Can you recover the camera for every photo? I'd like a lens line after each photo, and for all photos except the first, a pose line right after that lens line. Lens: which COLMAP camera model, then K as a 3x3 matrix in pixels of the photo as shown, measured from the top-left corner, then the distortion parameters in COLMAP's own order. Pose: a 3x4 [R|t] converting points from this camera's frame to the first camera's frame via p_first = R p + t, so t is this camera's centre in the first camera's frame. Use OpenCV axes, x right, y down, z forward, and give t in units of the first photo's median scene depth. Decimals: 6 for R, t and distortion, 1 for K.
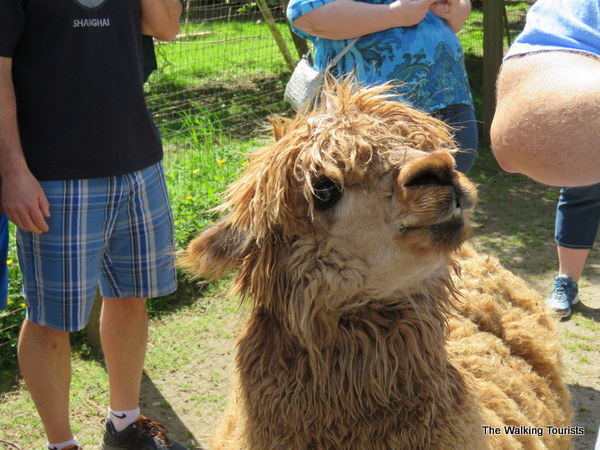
lens RADIAL K [[1215.0, 0, 300.1], [0, 1215.0, 225.0], [0, 0, 1]] dist [-0.121444, 0.000000]
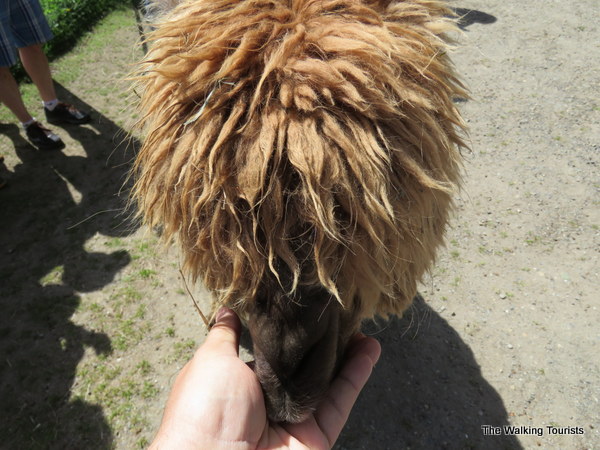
lens RADIAL K [[440.6, 0, 300.2], [0, 440.6, 224.5], [0, 0, 1]] dist [-0.013861, -0.004281]
pose [[0.921902, -0.290200, 0.256671, -0.001535], [0.136745, 0.863608, 0.485264, 0.028700], [-0.362487, -0.412268, 0.835846, 0.112673]]
